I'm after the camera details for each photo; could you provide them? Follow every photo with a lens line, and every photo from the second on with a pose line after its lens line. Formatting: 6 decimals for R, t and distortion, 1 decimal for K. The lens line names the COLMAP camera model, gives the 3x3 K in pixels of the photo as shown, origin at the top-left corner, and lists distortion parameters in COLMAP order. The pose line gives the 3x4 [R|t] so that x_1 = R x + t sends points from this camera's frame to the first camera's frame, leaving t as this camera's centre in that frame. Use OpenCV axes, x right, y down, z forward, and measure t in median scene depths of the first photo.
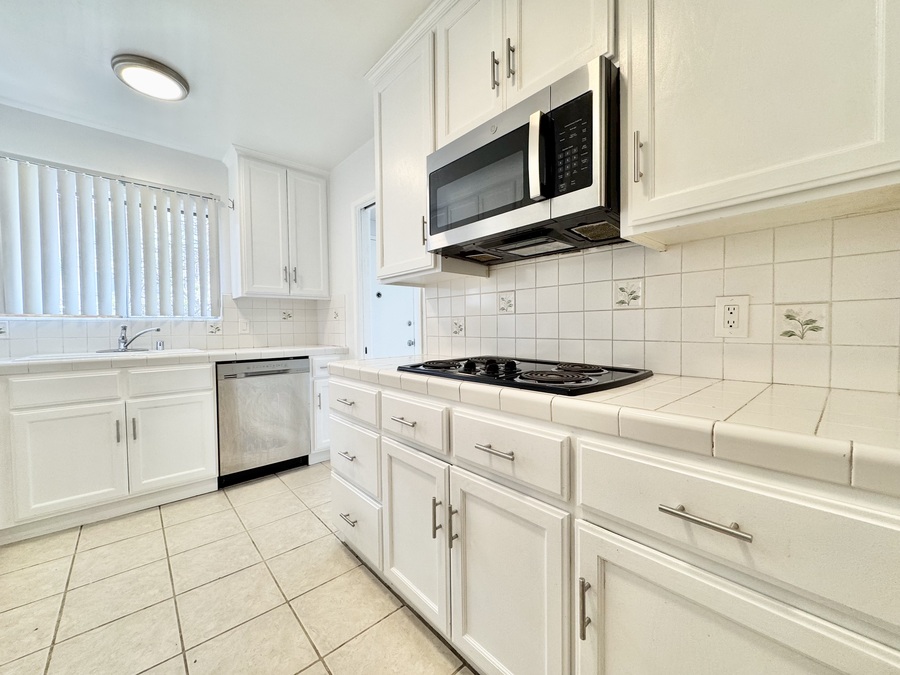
lens RADIAL K [[358.5, 0, 449.0], [0, 358.5, 337.0], [0, 0, 1]] dist [-0.002222, 0.000246]
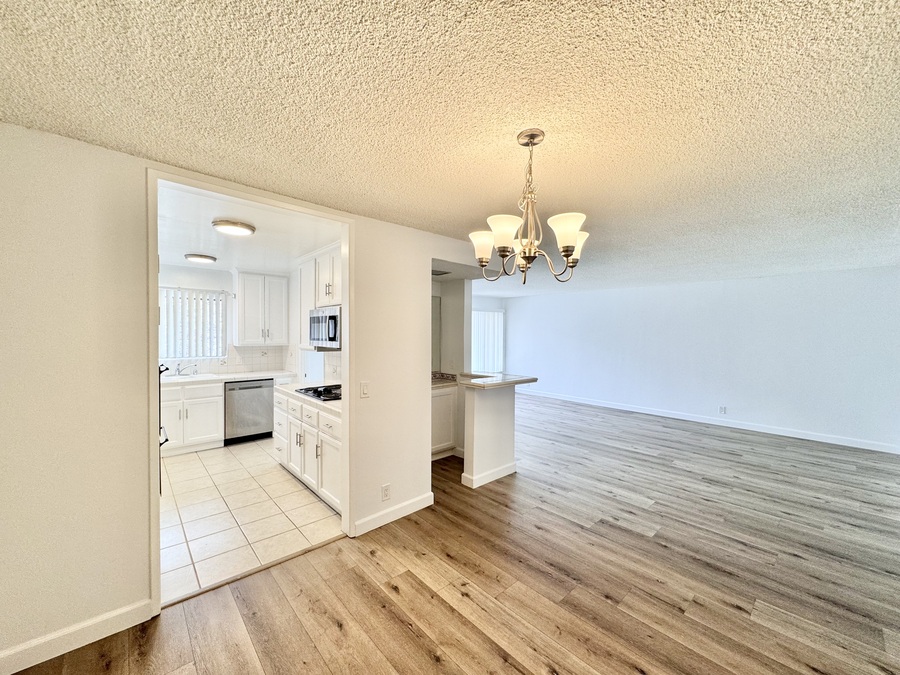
lens RADIAL K [[358.5, 0, 449.0], [0, 358.5, 337.0], [0, 0, 1]] dist [-0.002222, 0.000246]
pose [[0.999840, 0.016454, 0.006960, 0.692327], [-0.016349, 0.999755, -0.014946, -0.204304], [-0.007205, 0.014830, 0.999864, -1.200601]]
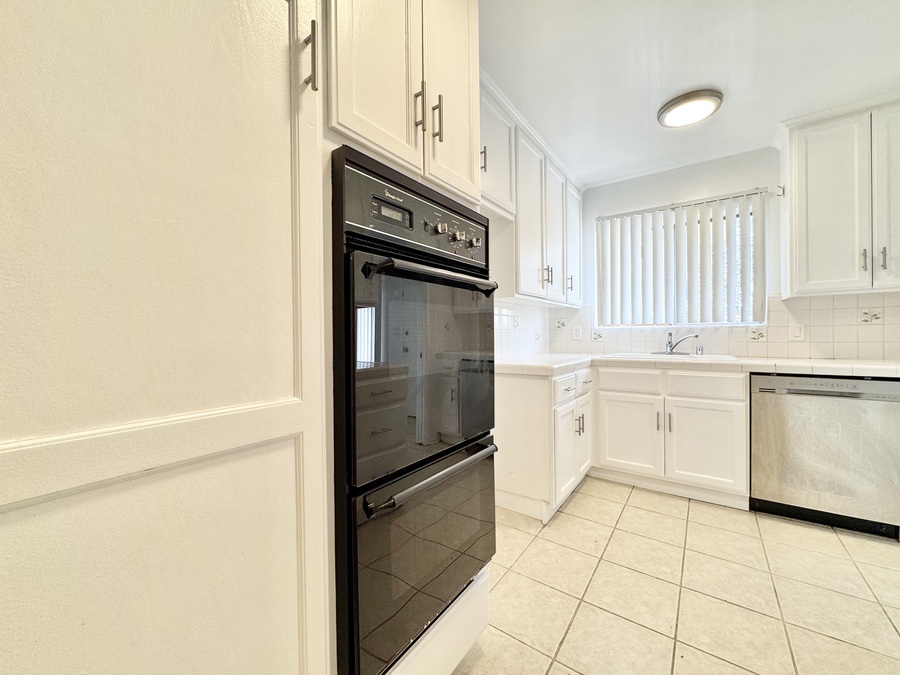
lens RADIAL K [[358.5, 0, 449.0], [0, 358.5, 337.0], [0, 0, 1]] dist [-0.002222, 0.000246]
pose [[0.218016, 0.017185, -0.975794, 0.091066], [-0.017213, 0.999757, 0.013761, -0.023571], [0.975793, 0.013796, 0.218259, 0.047746]]
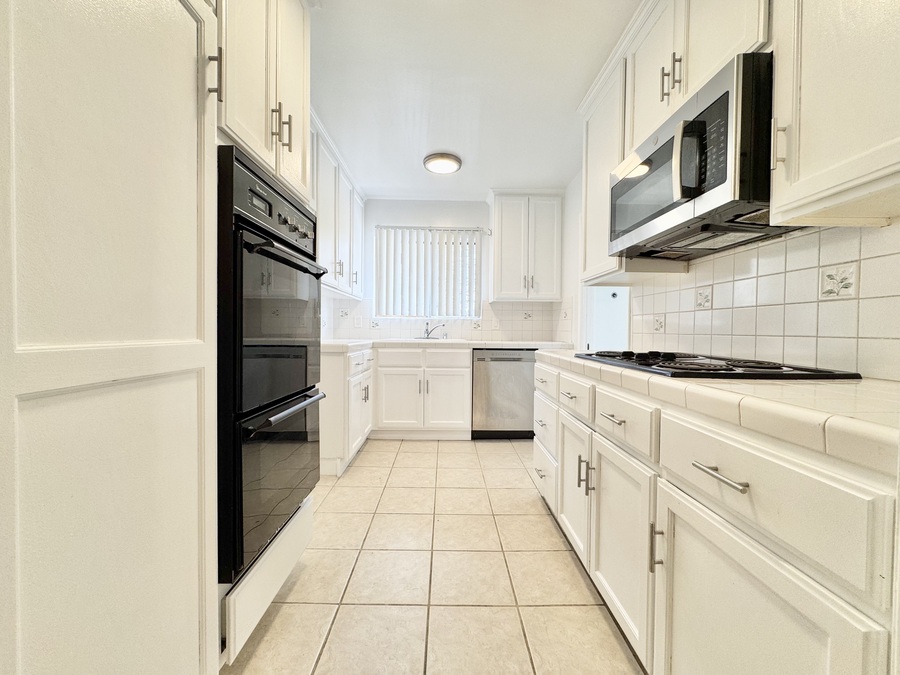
lens RADIAL K [[358.5, 0, 449.0], [0, 358.5, 337.0], [0, 0, 1]] dist [-0.002222, 0.000246]
pose [[0.754016, 0.031527, -0.656099, 0.231310], [-0.036249, 0.999323, 0.006361, 0.023077], [0.655855, 0.018987, 0.754648, -0.141904]]
